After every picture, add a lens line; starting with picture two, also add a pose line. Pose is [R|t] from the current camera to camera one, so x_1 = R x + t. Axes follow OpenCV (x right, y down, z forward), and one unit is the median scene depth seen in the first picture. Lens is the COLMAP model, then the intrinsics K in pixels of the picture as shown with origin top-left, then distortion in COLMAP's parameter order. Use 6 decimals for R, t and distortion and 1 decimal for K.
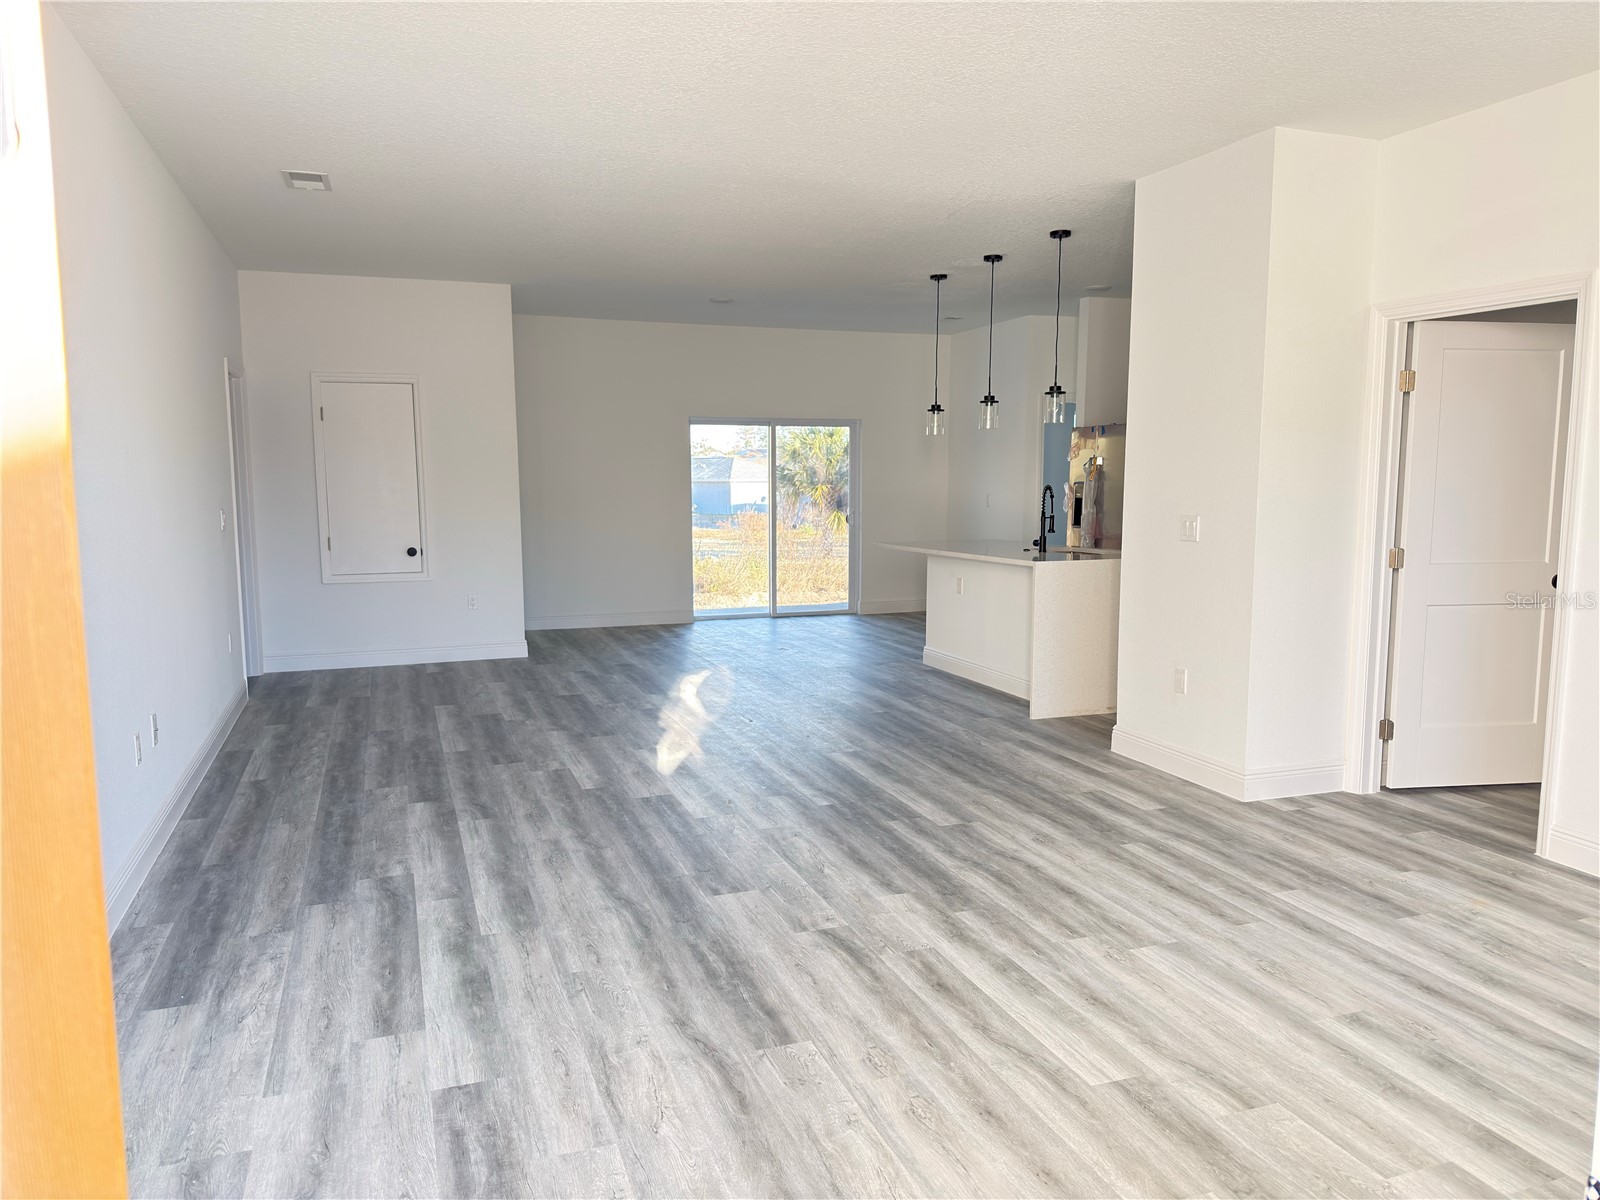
lens RADIAL K [[1118.7, 0, 807.5], [0, 1118.7, 593.6], [0, 0, 1]] dist [0.061423, -0.070769]
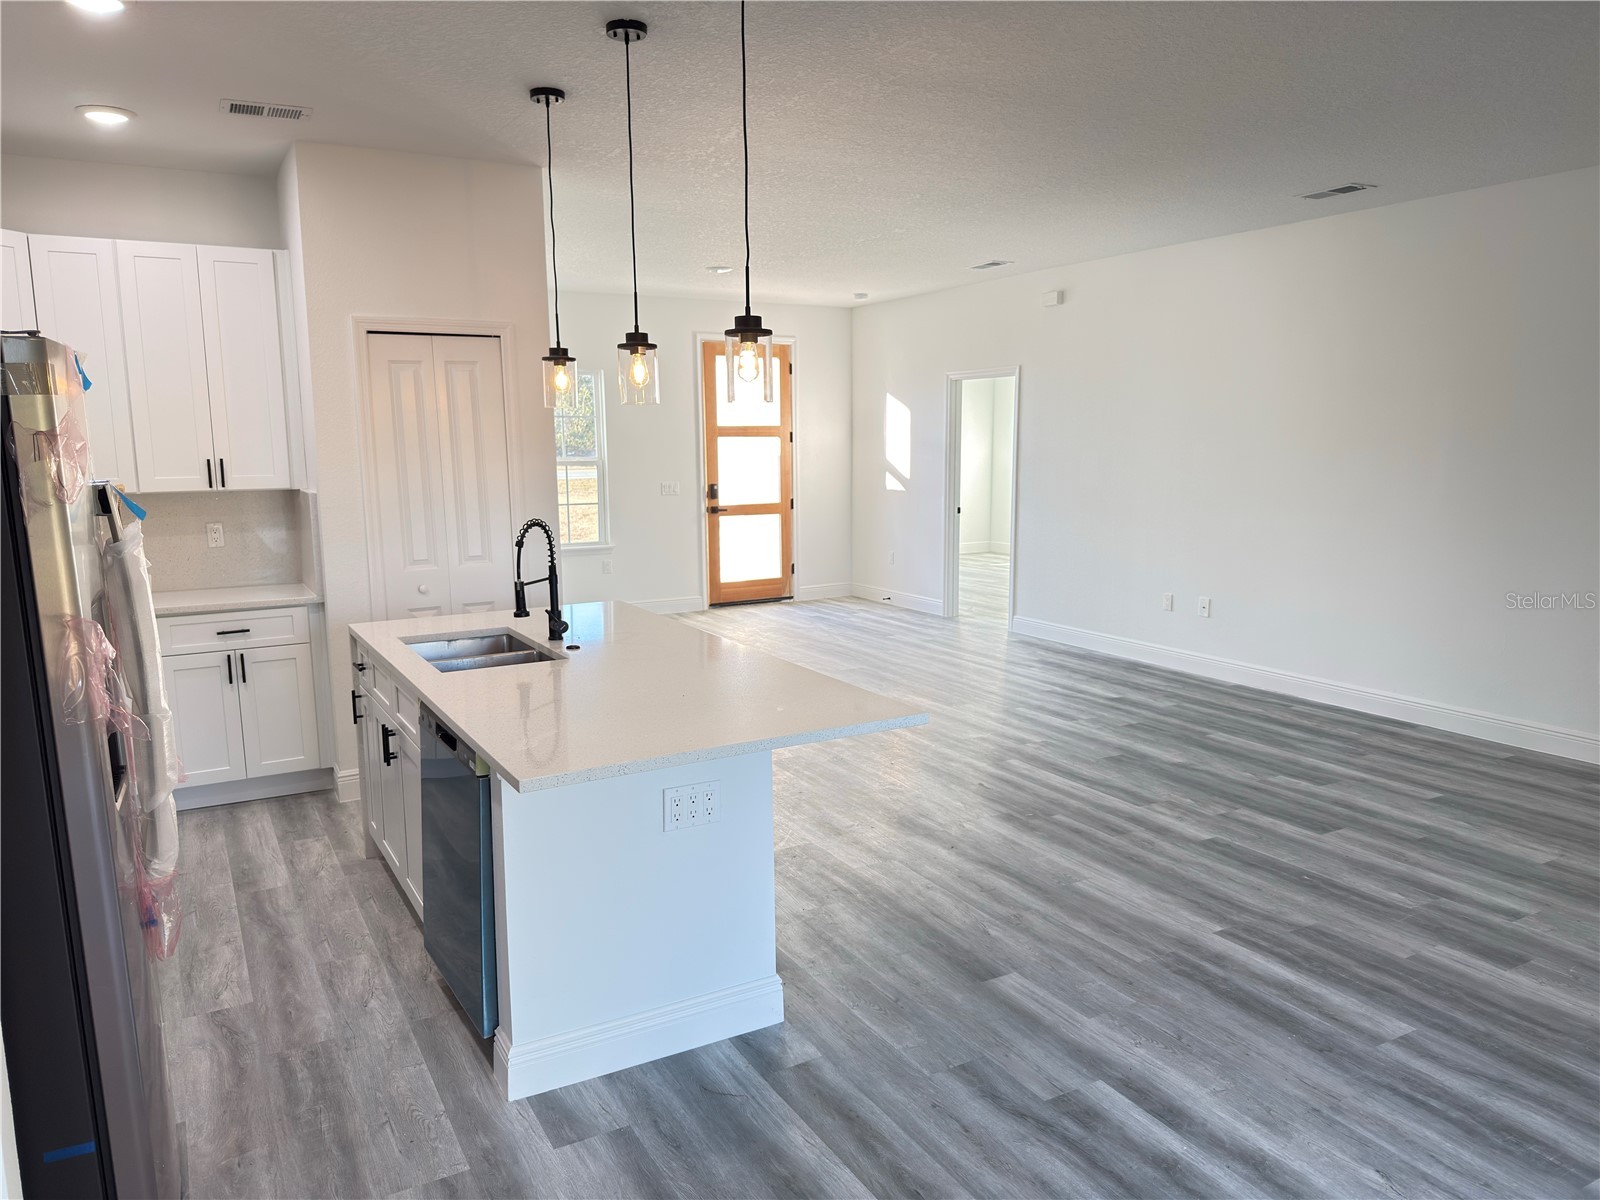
lens RADIAL K [[1118.7, 0, 801.8], [0, 1118.7, 604.4], [0, 0, 1]] dist [0.061423, -0.070769]
pose [[-0.987780, 0.032309, -0.152468, 0.255493], [-0.007945, 0.966567, 0.256292, -0.281010], [0.155651, 0.254371, -0.954499, 2.230817]]
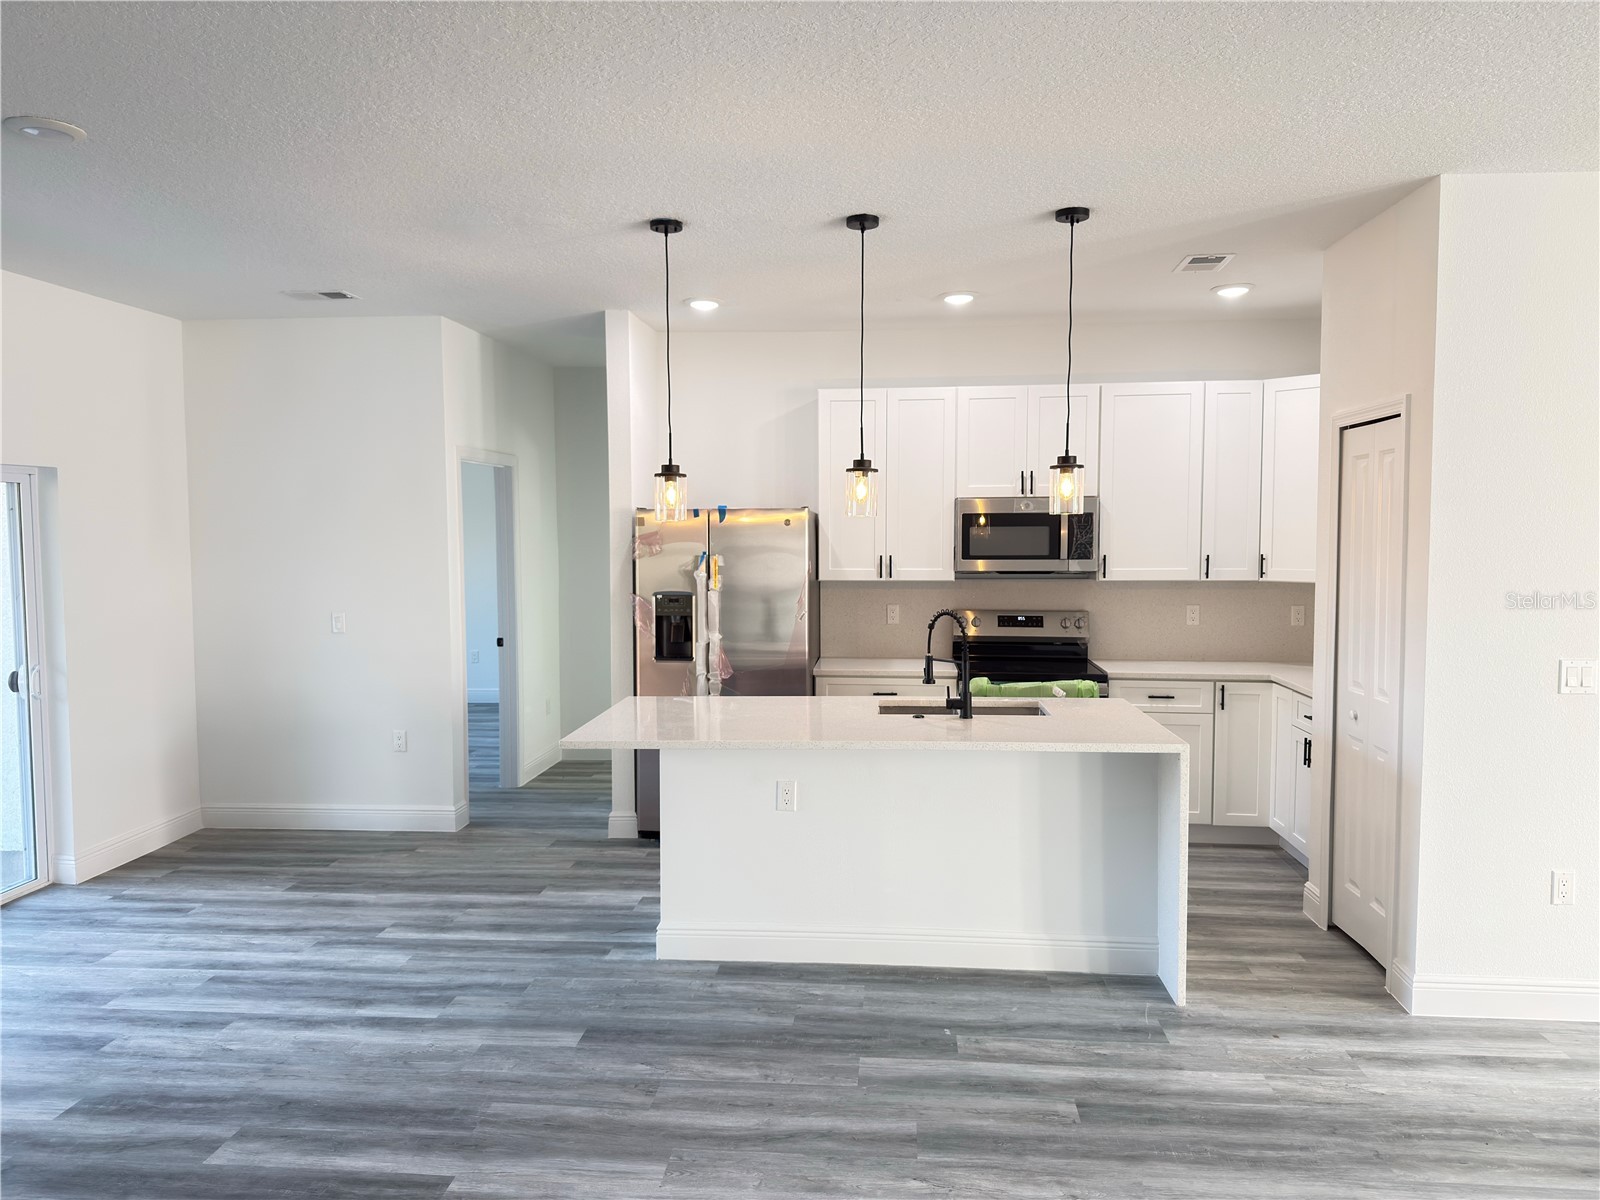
lens RADIAL K [[1118.7, 0, 796.5], [0, 1118.7, 601.9], [0, 0, 1]] dist [0.061423, -0.070769]
pose [[0.433523, -0.059597, 0.899170, -0.551628], [0.100098, 0.994821, 0.017676, -0.175934], [-0.895566, 0.082342, 0.437243, 1.178707]]
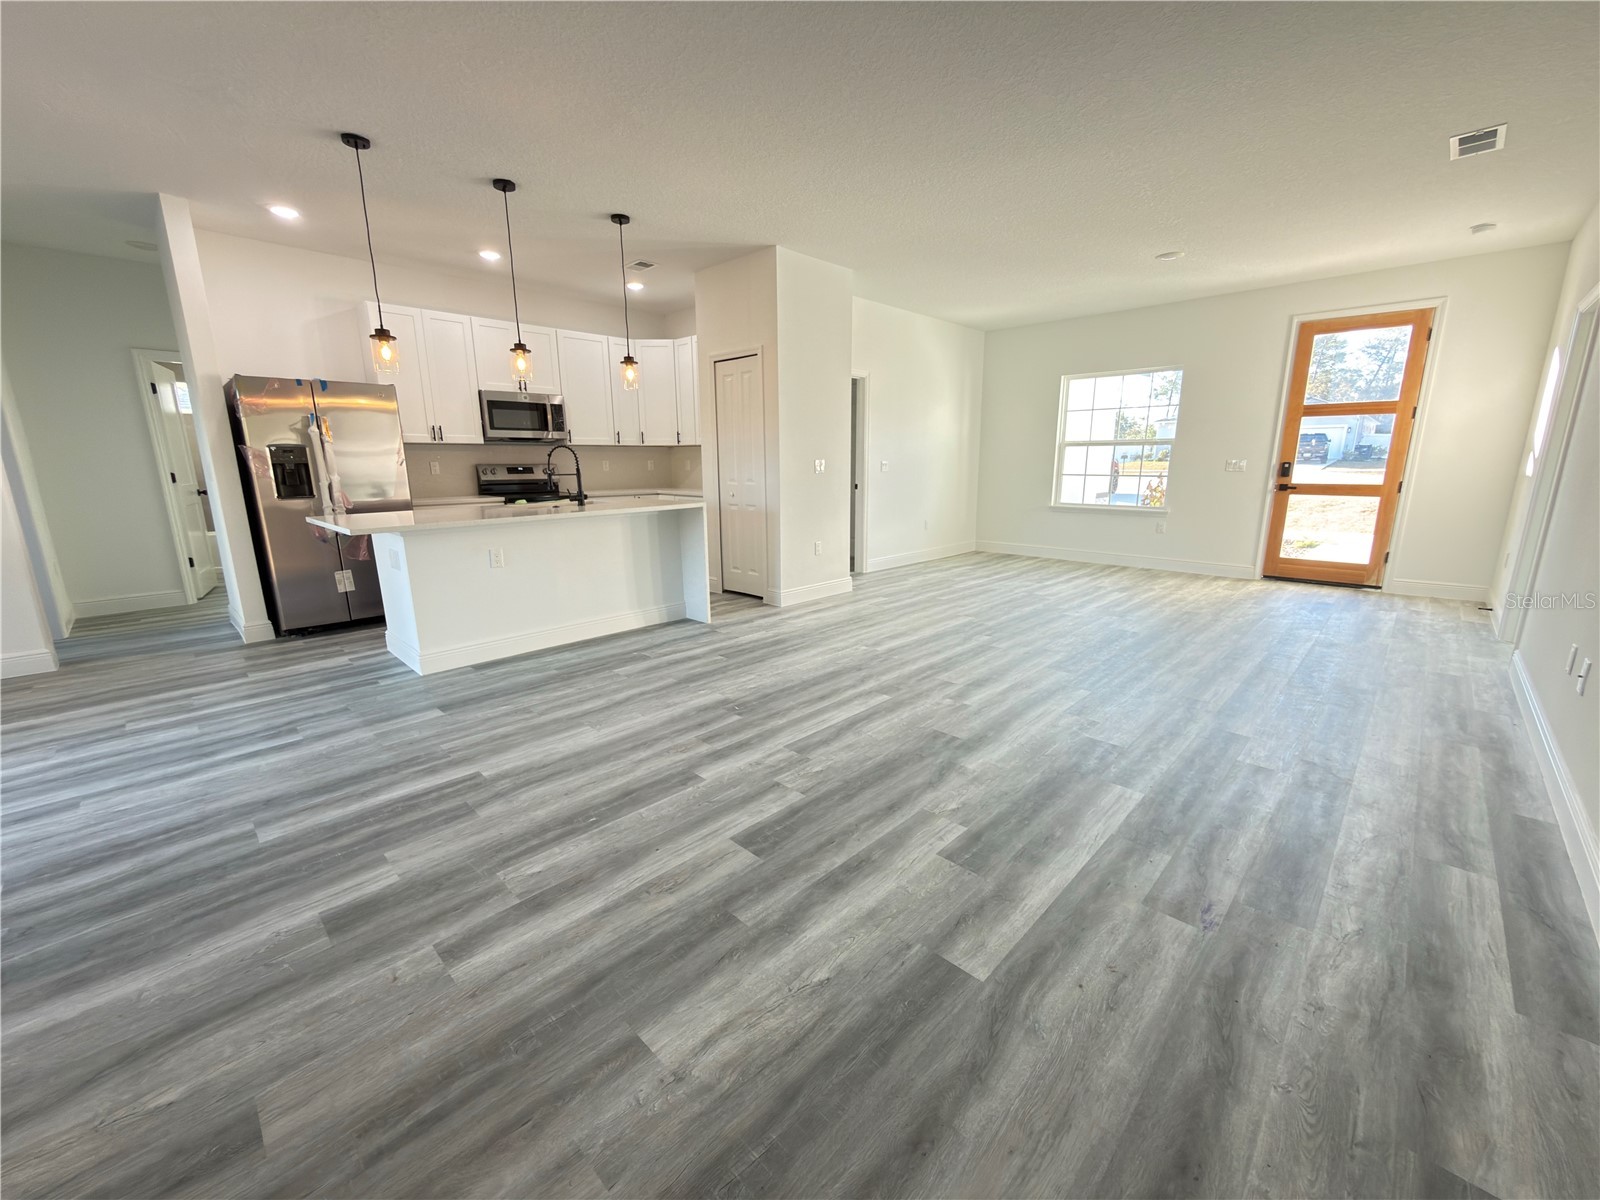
lens RADIAL K [[637.2, 0, 799.5], [0, 637.2, 600.8], [0, 0, 1]] dist [-0.000342, -0.000079]
pose [[-0.425067, -0.194047, 0.884118, -0.662498], [0.104321, 0.959740, 0.260800, -0.128033], [-0.899130, 0.203089, -0.387711, 1.557772]]
